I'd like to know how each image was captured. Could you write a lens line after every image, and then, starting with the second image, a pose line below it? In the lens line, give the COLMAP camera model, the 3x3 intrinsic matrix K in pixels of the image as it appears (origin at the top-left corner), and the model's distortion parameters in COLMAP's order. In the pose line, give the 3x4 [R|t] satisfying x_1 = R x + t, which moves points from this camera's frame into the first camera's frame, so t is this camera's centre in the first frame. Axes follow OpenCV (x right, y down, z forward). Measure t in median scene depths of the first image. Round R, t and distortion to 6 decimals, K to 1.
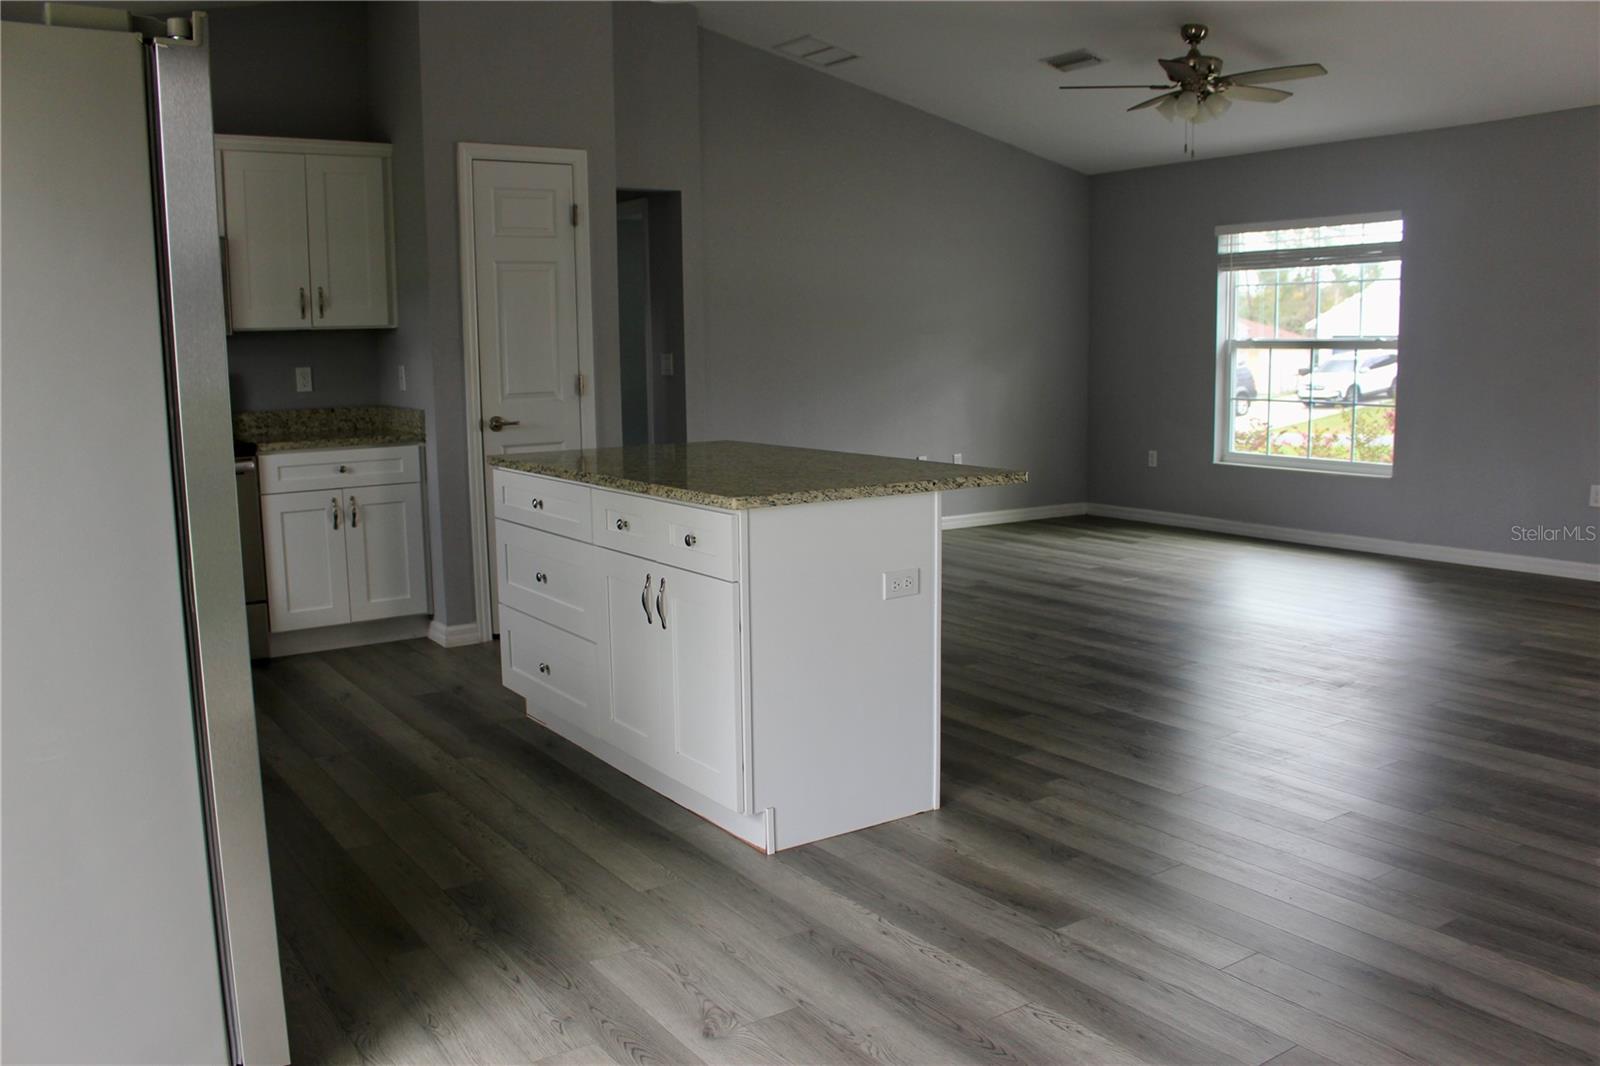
lens RADIAL K [[1325.2, 0, 783.1], [0, 1325.2, 524.2], [0, 0, 1]] dist [-0.153322, 0.123468]
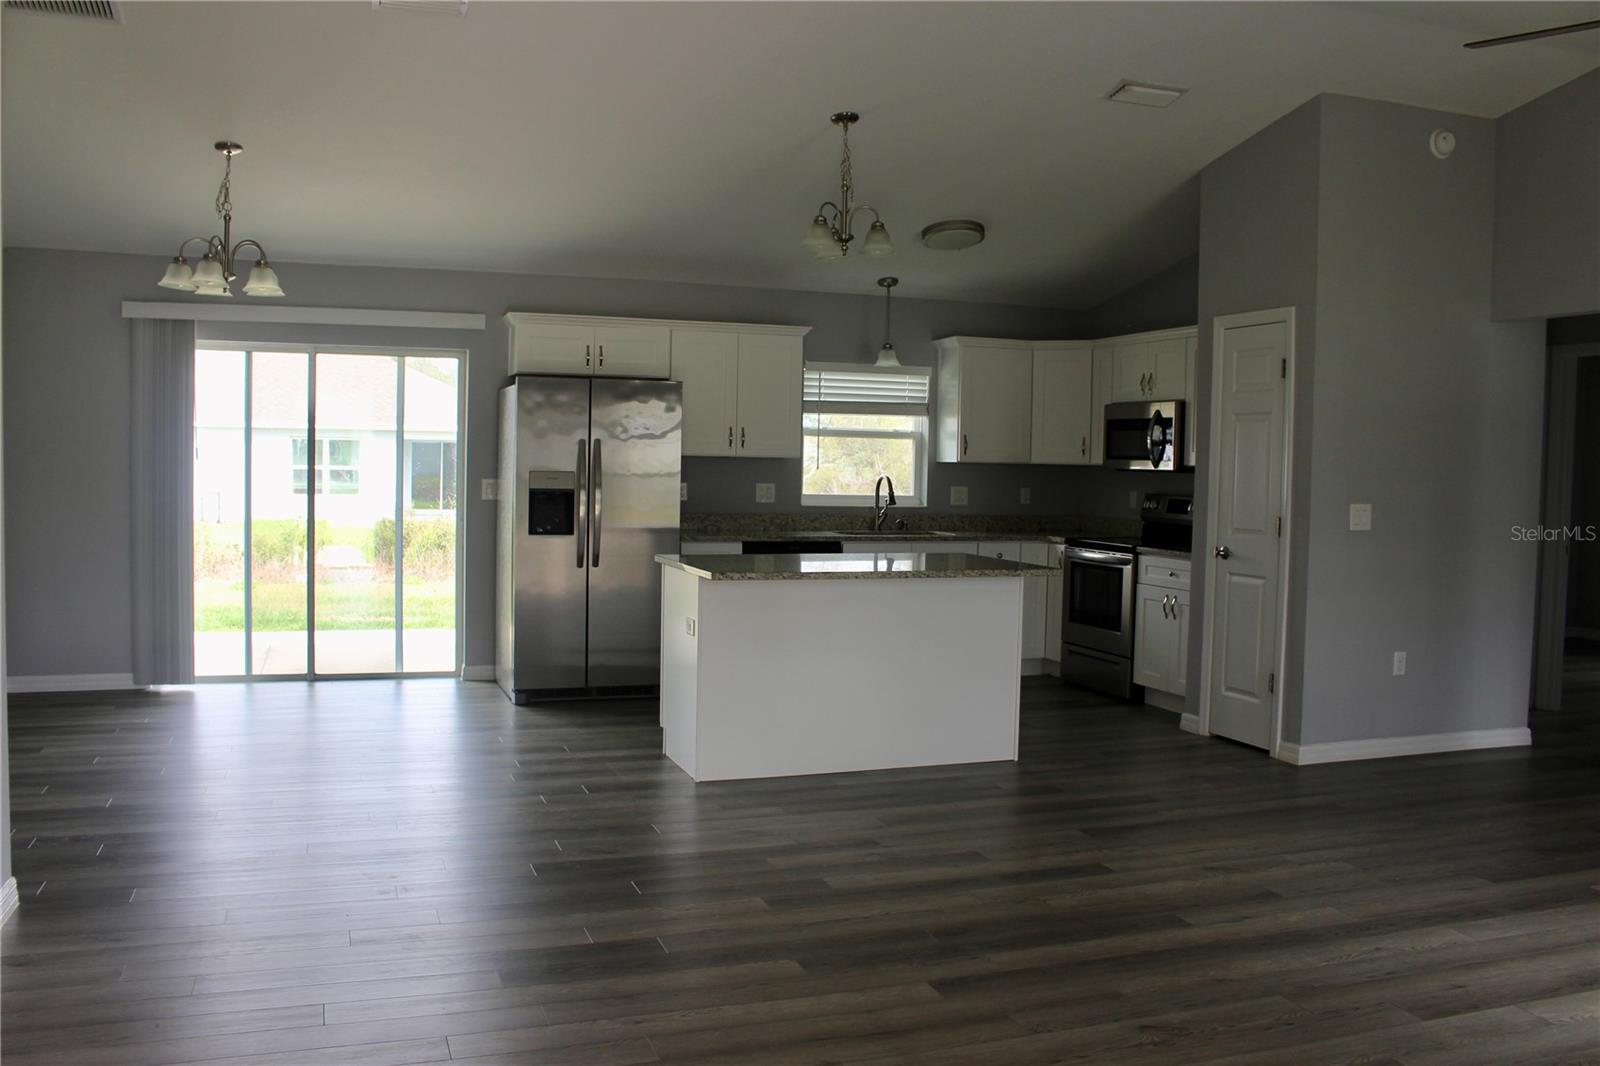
lens RADIAL K [[1325.2, 0, 784.0], [0, 1325.2, 538.4], [0, 0, 1]] dist [-0.153322, 0.123468]
pose [[-0.250069, 0.067172, -0.965895, 1.017348], [-0.147337, 0.983333, 0.106530, -0.158386], [0.956952, 0.168952, -0.236004, 0.920308]]
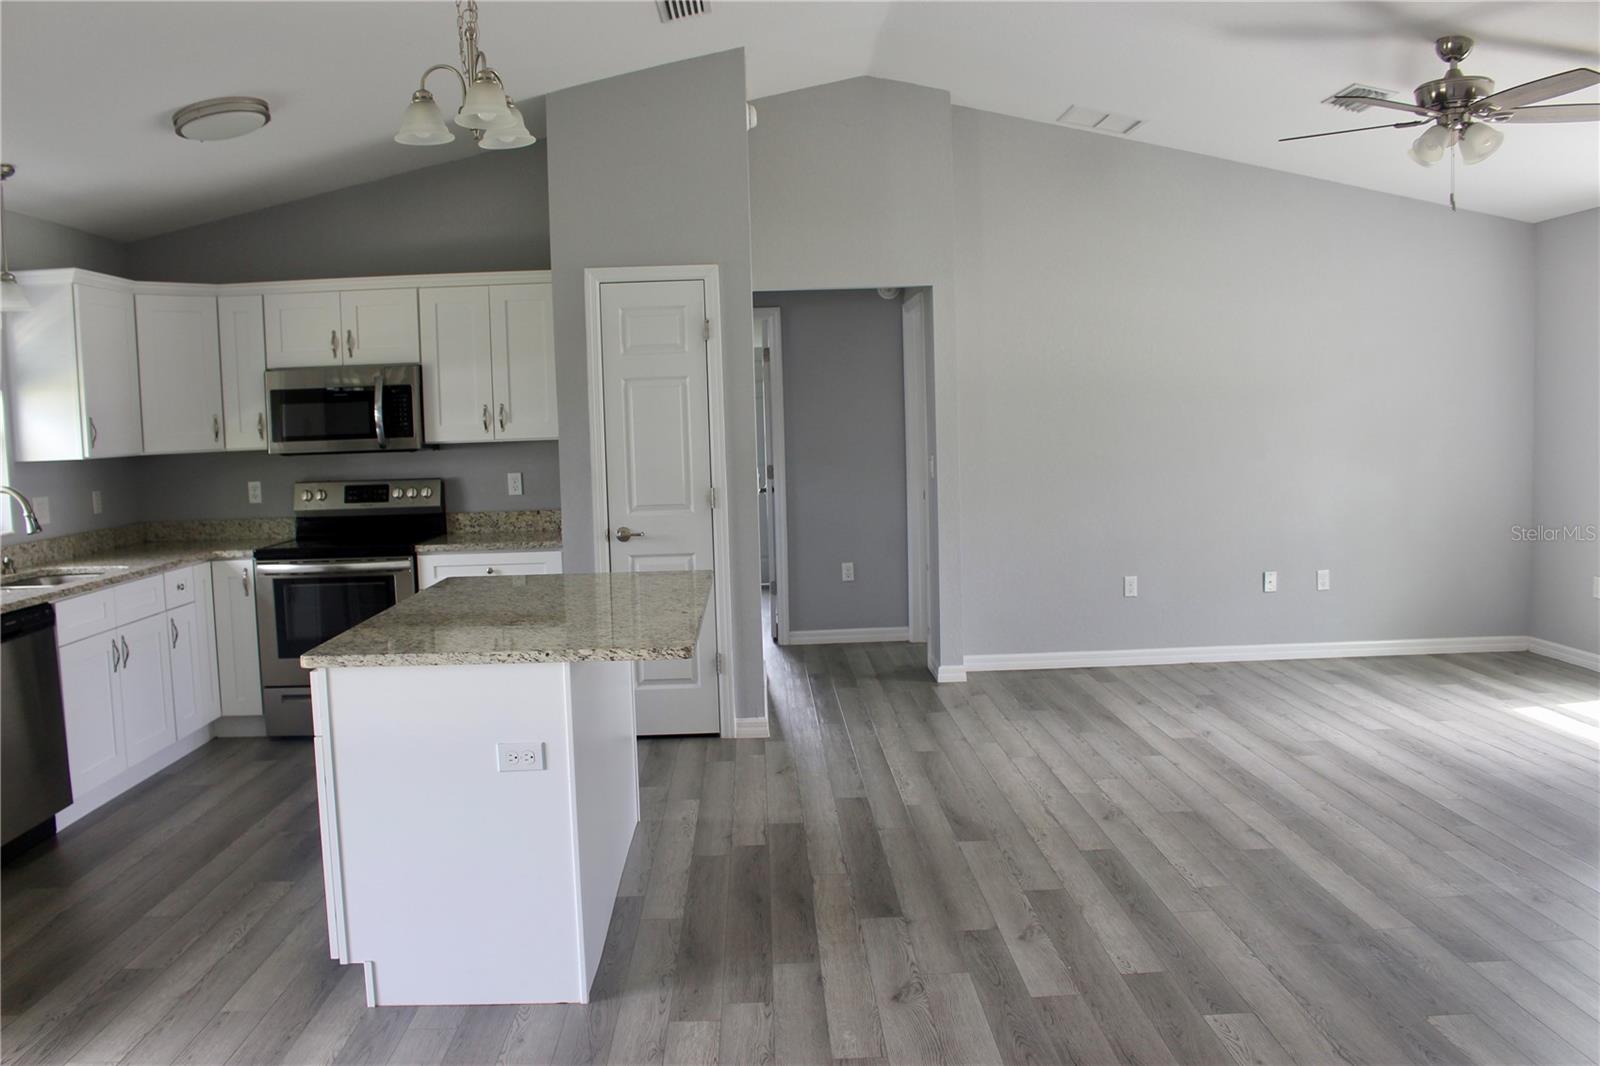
lens RADIAL K [[1325.2, 0, 773.2], [0, 1325.2, 532.5], [0, 0, 1]] dist [-0.153322, 0.123468]
pose [[0.839267, 0.038814, -0.542332, 0.460680], [-0.058243, 0.998127, -0.018698, -0.066867], [0.540591, 0.047280, 0.839956, 0.189897]]
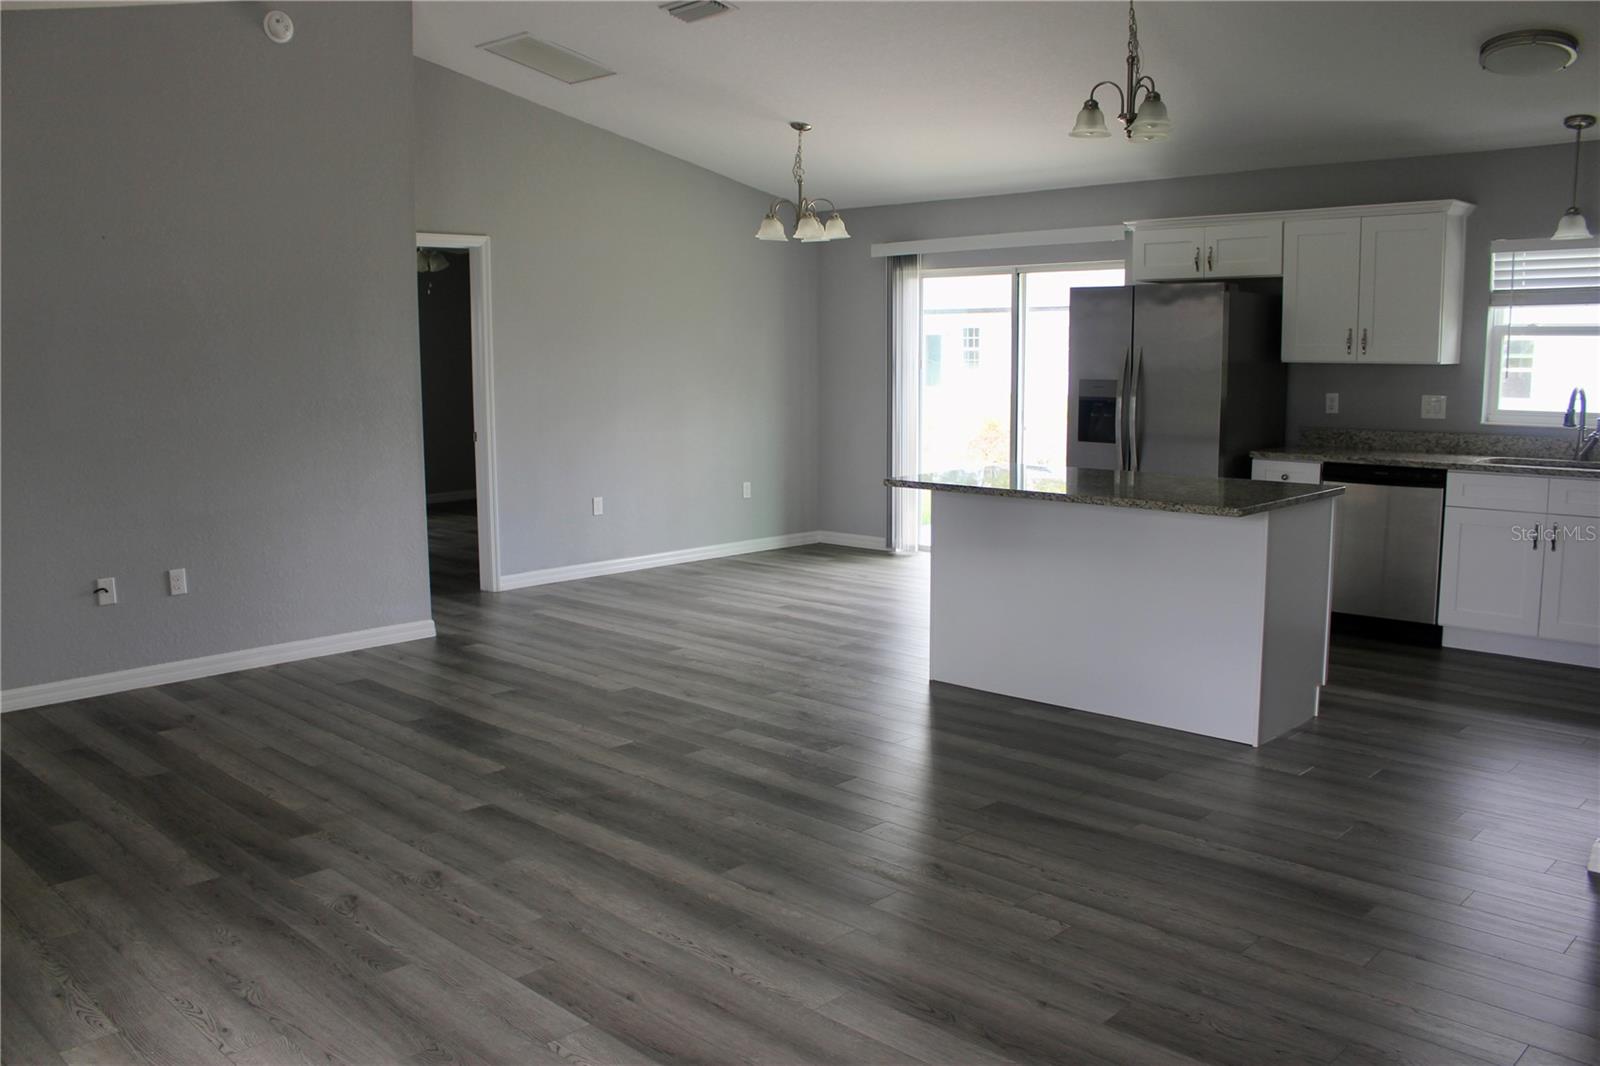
lens RADIAL K [[1325.2, 0, 777.6], [0, 1325.2, 532.6], [0, 0, 1]] dist [-0.153322, 0.123468]
pose [[-0.980315, 0.050294, -0.190924, 0.391479], [-0.003366, 0.962614, 0.270857, -0.256715], [0.197409, 0.266168, -0.943496, 1.588326]]
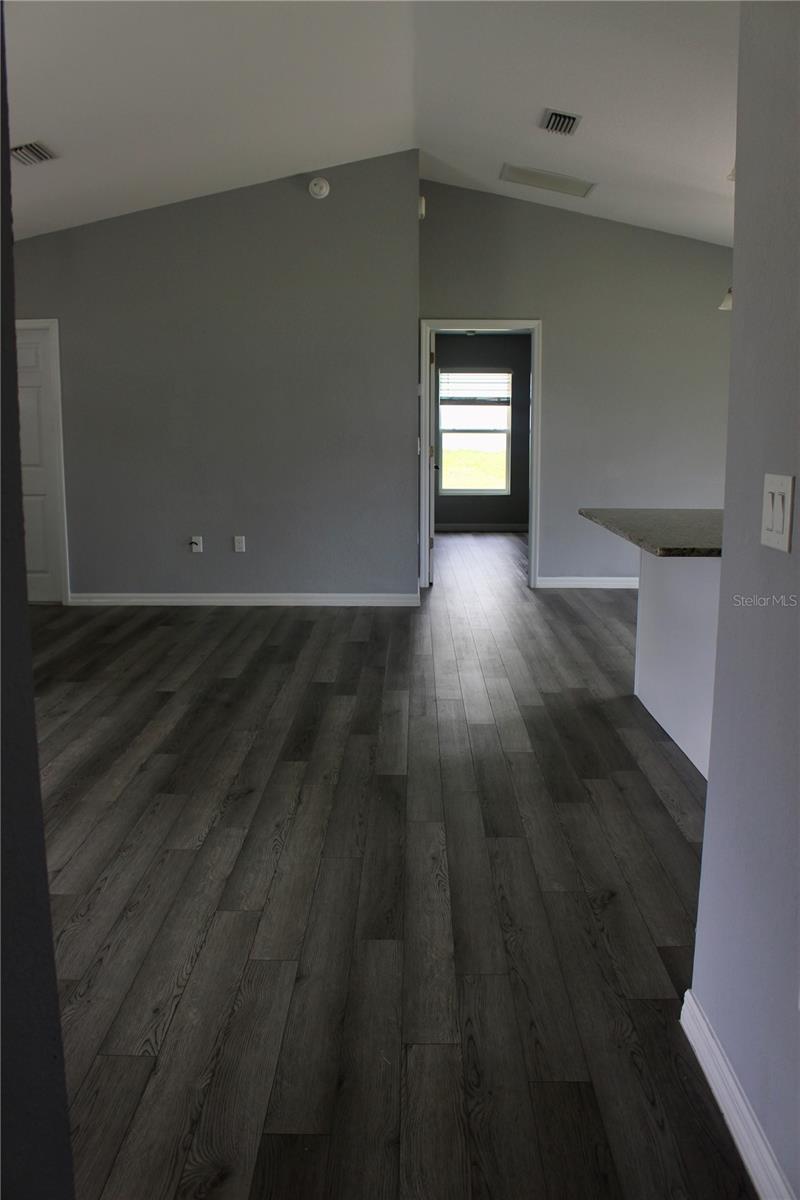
lens RADIAL K [[993.9, 0, 395.7], [0, 993.9, 587.3], [0, 0, 1]] dist [-0.153322, 0.123468]
pose [[-0.820457, -0.075764, 0.566666, -0.236849], [0.090114, 0.961652, 0.259048, -0.196641], [-0.564561, 0.263602, -0.782167, 1.429895]]
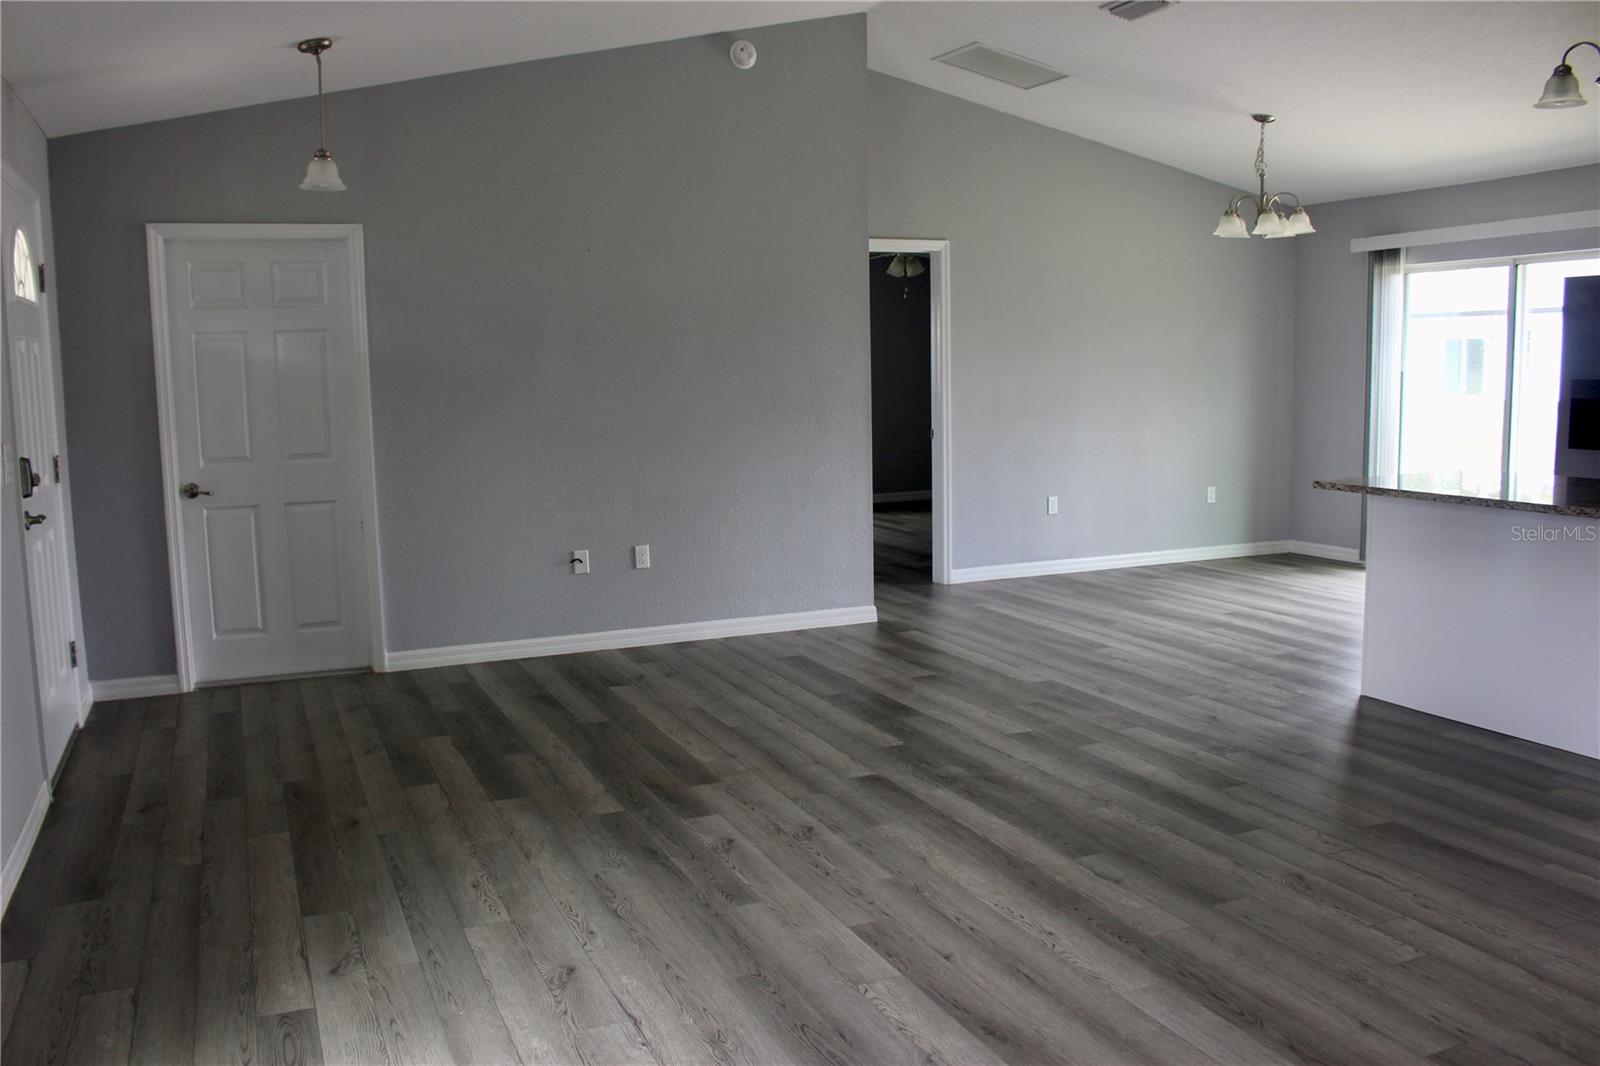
lens RADIAL K [[1325.2, 0, 774.4], [0, 1325.2, 525.9], [0, 0, 1]] dist [-0.153322, 0.123468]
pose [[-0.980698, 0.011065, 0.195214, 0.320231], [0.060621, 0.966406, 0.249767, -0.251735], [-0.185892, 0.256781, -0.948424, 1.620652]]
